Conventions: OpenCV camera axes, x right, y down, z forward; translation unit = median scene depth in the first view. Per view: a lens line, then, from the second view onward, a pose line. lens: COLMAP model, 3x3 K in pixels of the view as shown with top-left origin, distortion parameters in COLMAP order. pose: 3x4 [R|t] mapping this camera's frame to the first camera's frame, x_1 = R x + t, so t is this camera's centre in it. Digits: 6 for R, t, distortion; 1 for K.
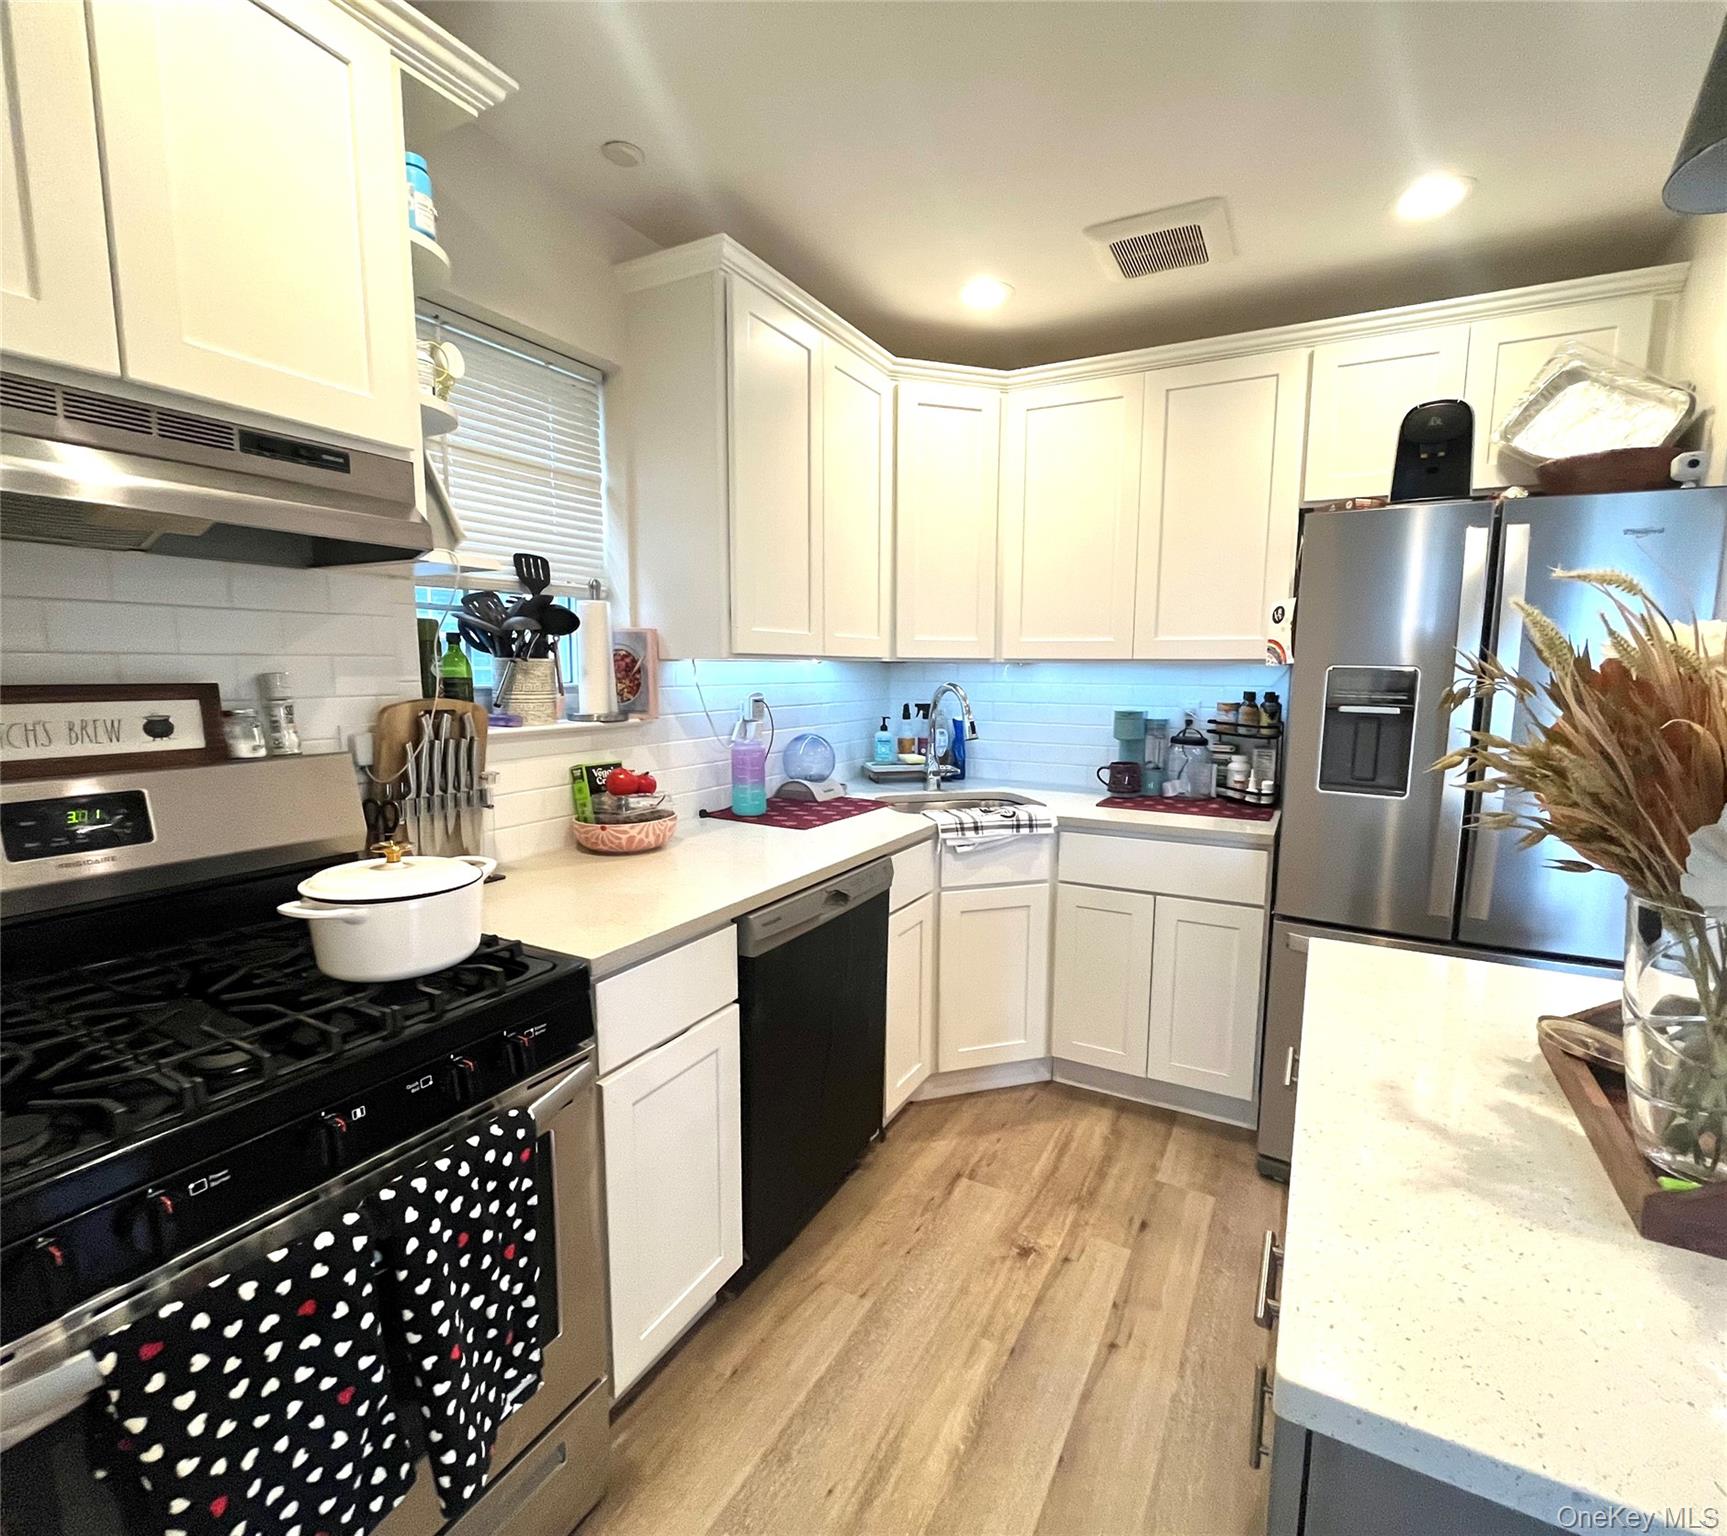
lens RADIAL K [[827.7, 0, 867.2], [0, 827.7, 768.8], [0, 0, 1]] dist [-0.004130, 0.001174]
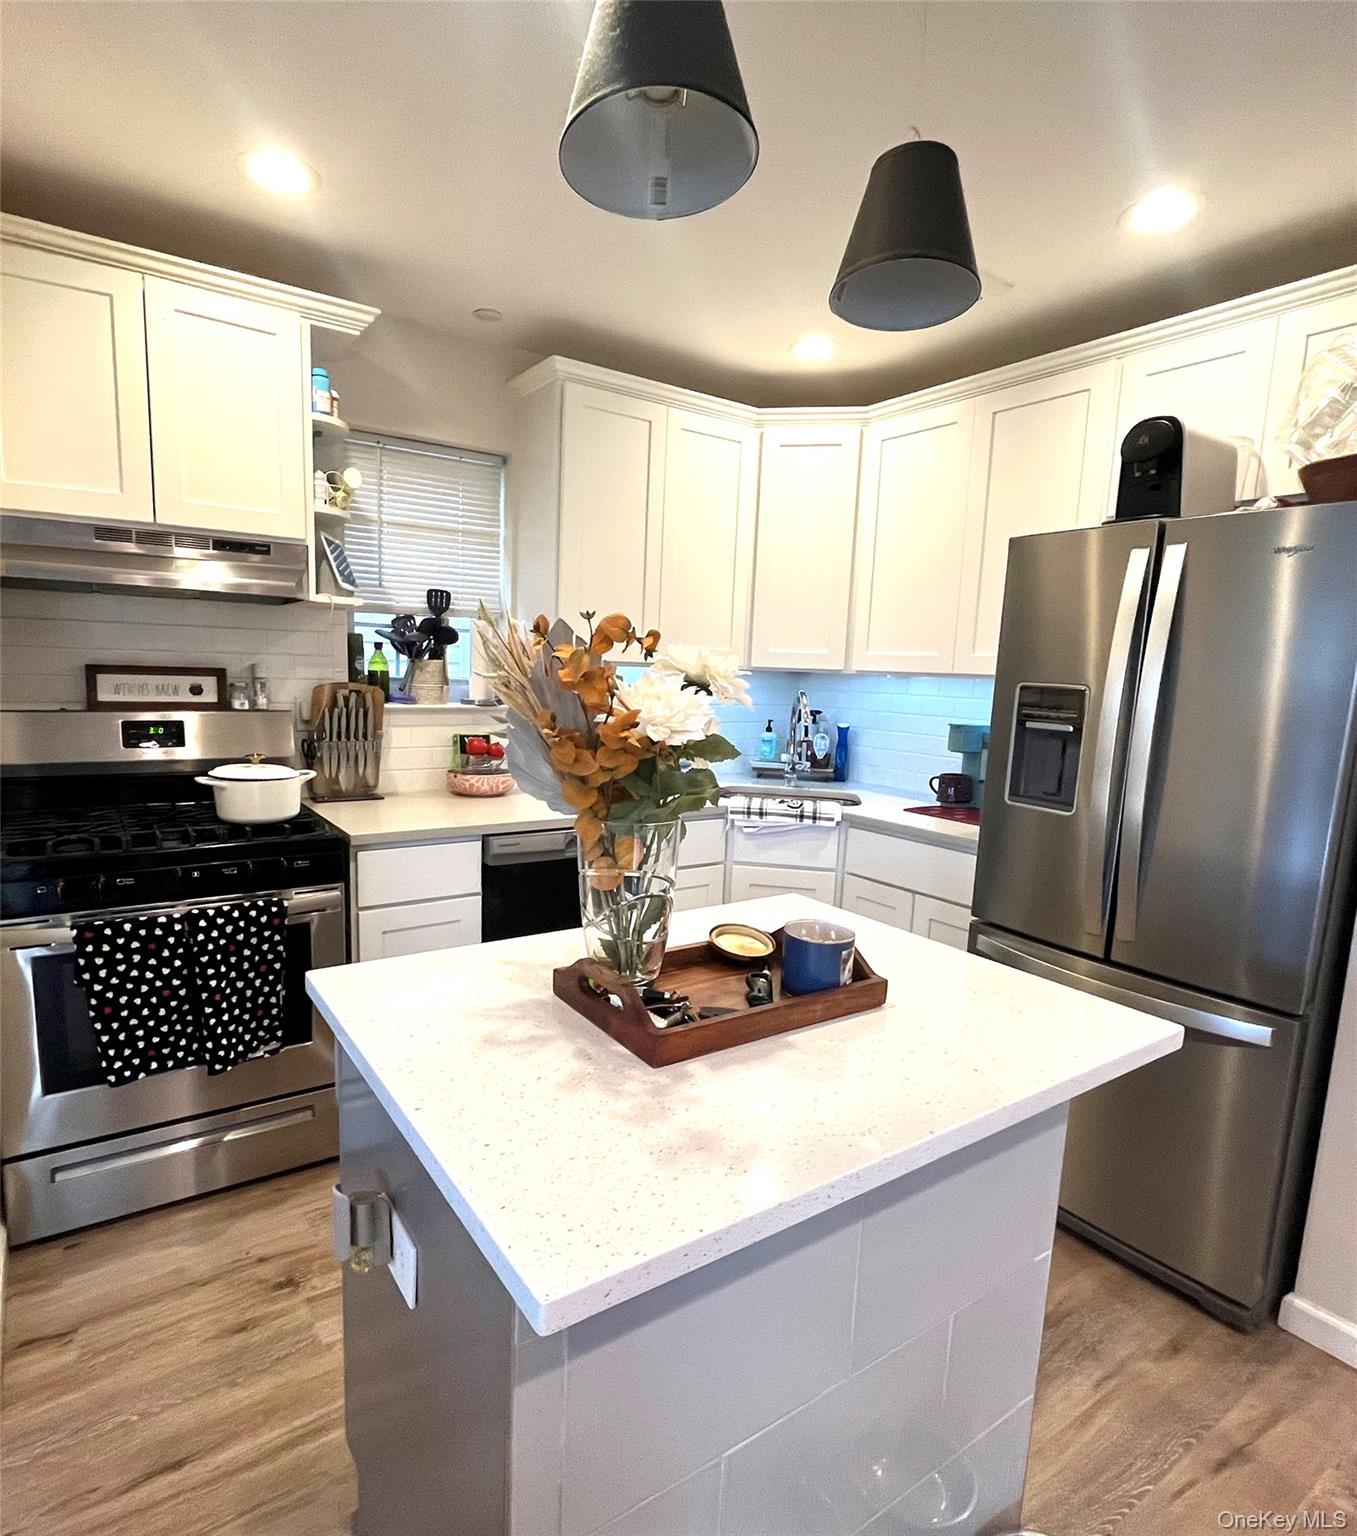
lens RADIAL K [[842.3, 0, 616.6], [0, 842.3, 790.9], [0, 0, 1]] dist [0.002114, 0.001078]
pose [[0.877989, 0.094425, -0.469276, 0.864581], [-0.087817, 0.995486, 0.036005, 0.025175], [0.470557, 0.009599, 0.882317, -0.252821]]
